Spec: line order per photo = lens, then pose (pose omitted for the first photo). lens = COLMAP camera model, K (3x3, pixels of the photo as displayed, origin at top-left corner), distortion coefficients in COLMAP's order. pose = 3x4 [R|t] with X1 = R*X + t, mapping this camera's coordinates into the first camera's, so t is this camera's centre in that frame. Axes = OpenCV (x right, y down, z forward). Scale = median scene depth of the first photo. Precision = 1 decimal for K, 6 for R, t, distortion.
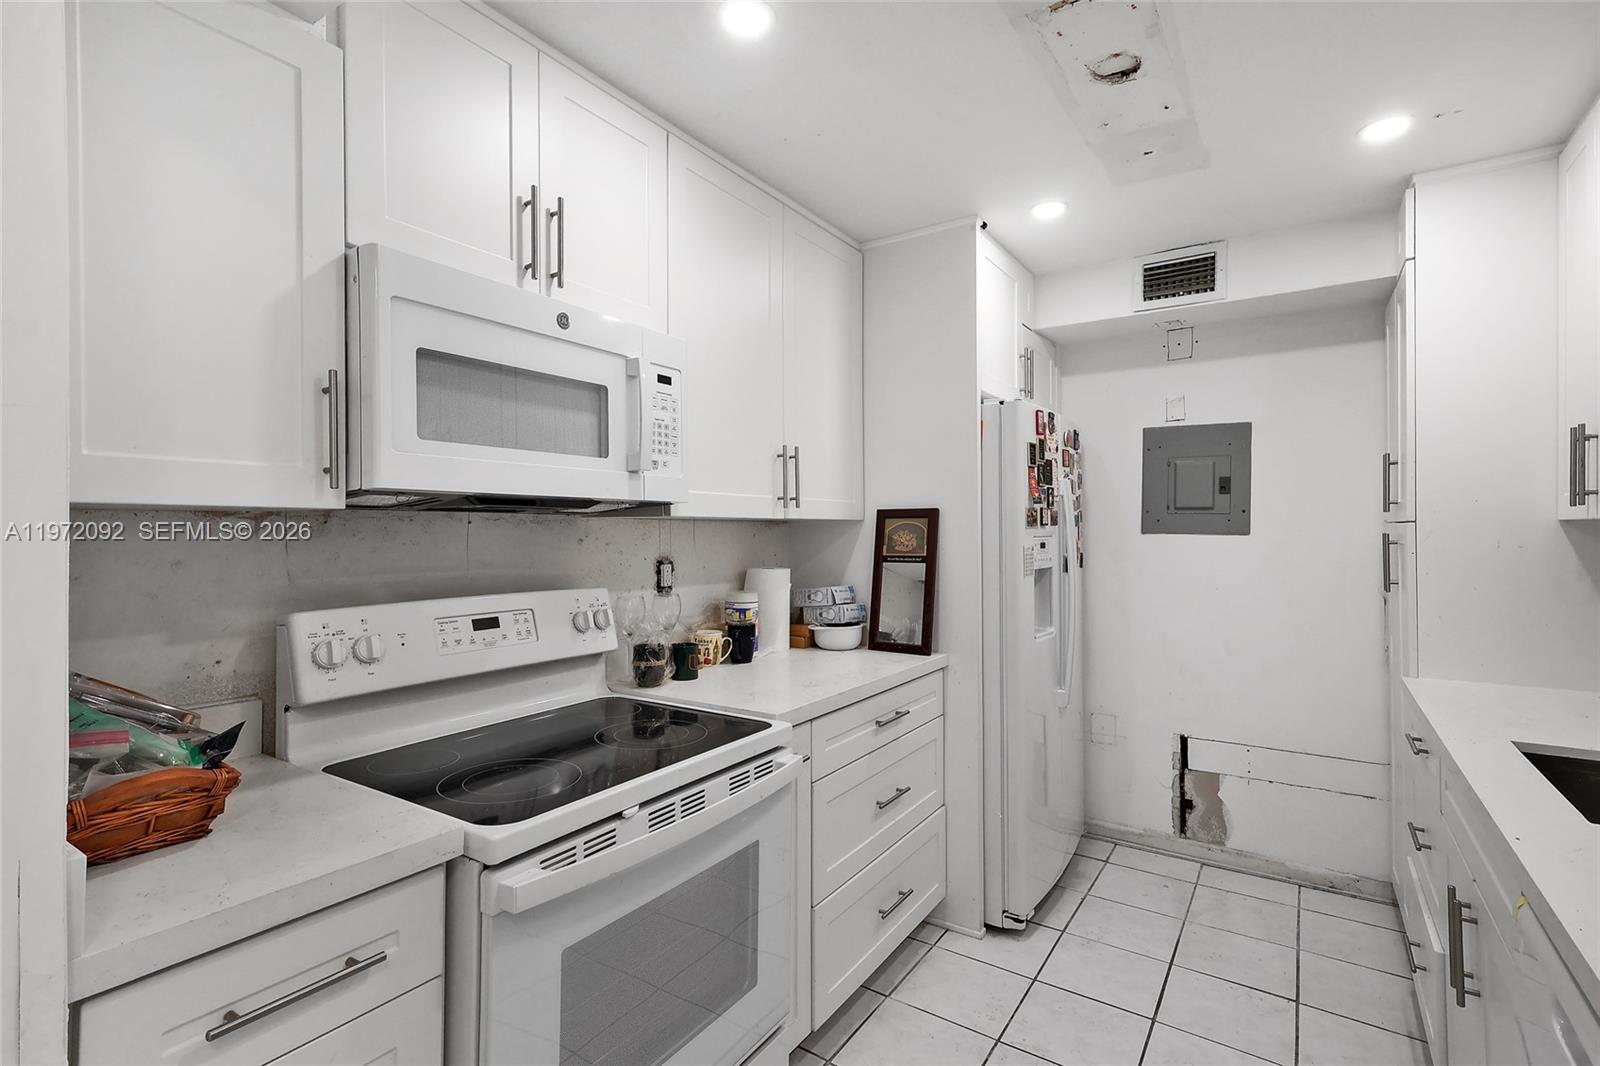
lens RADIAL K [[753.7, 0, 806.4], [0, 753.7, 523.1], [0, 0, 1]] dist [0.018124, 0.001385]
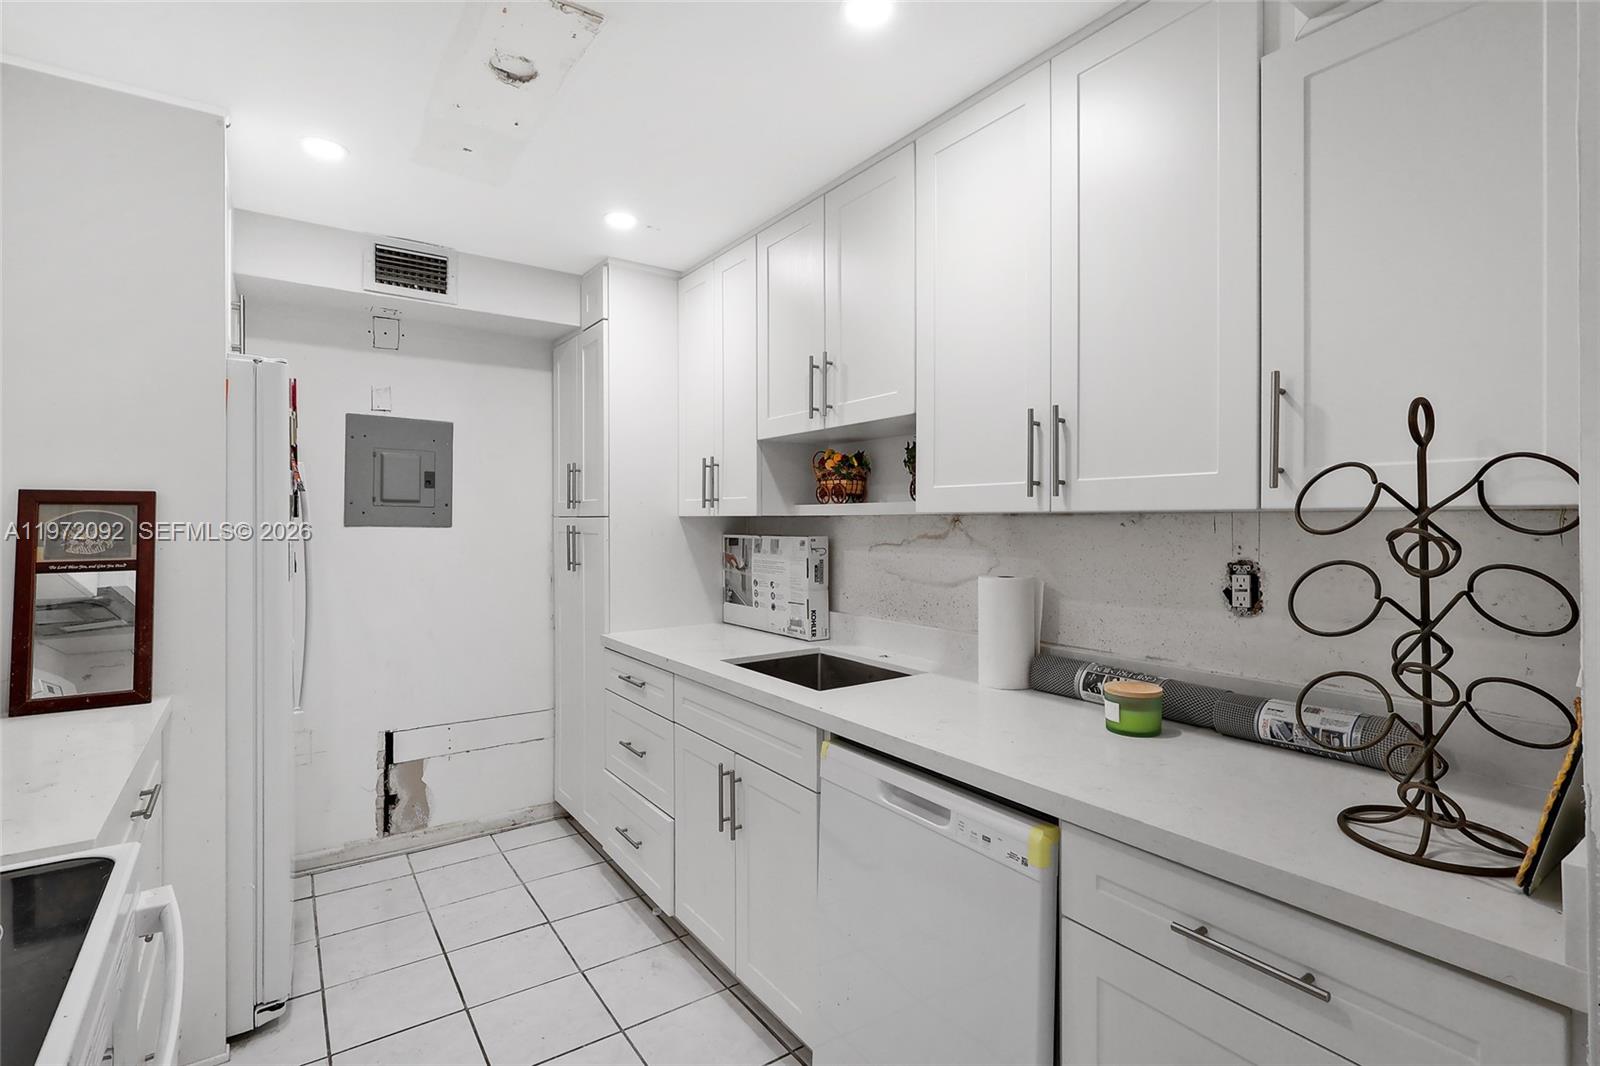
lens RADIAL K [[753.7, 0, 767.3], [0, 753.7, 511.4], [0, 0, 1]] dist [0.018124, 0.001385]
pose [[0.394360, 0.014625, 0.918840, -0.272273], [-0.010221, 0.999881, -0.011528, 0.001064], [-0.918899, -0.004845, 0.394462, 0.201950]]
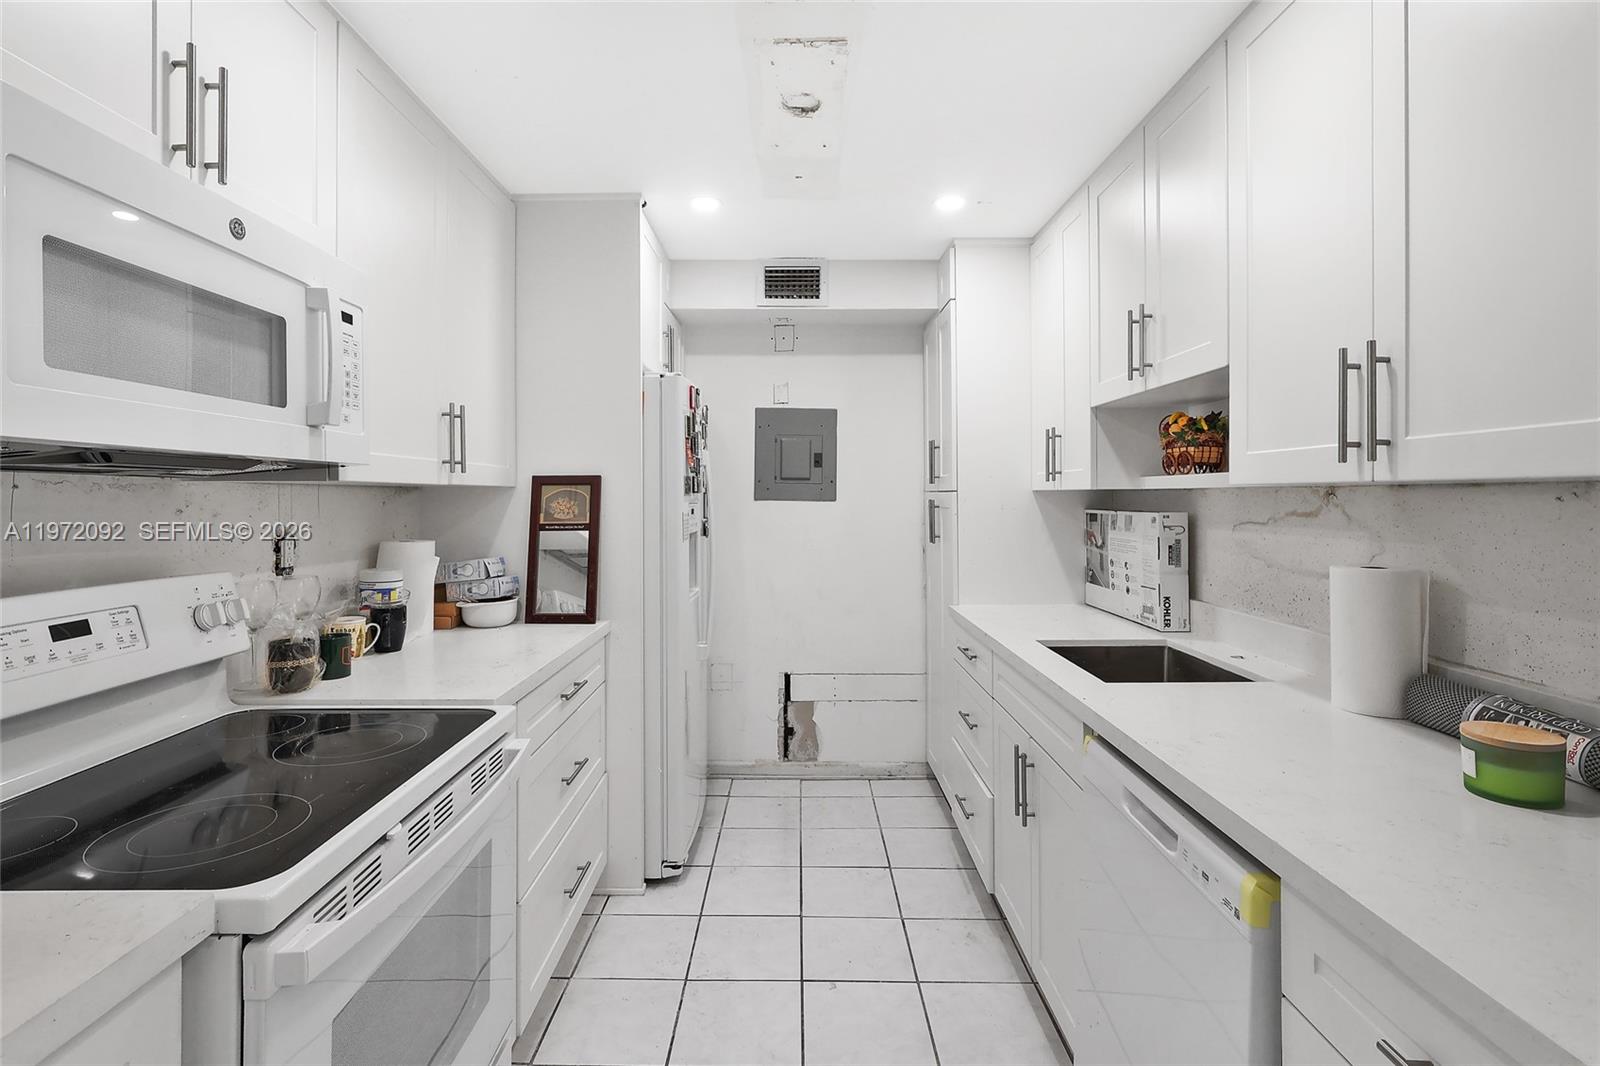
lens RADIAL K [[753.7, 0, 784.8], [0, 753.7, 480.9], [0, 0, 1]] dist [0.018124, 0.001385]
pose [[0.842767, 0.011689, 0.538151, -0.168460], [-0.005303, 0.999896, -0.013413, -0.000393], [-0.538252, 0.008450, 0.842741, 0.024182]]
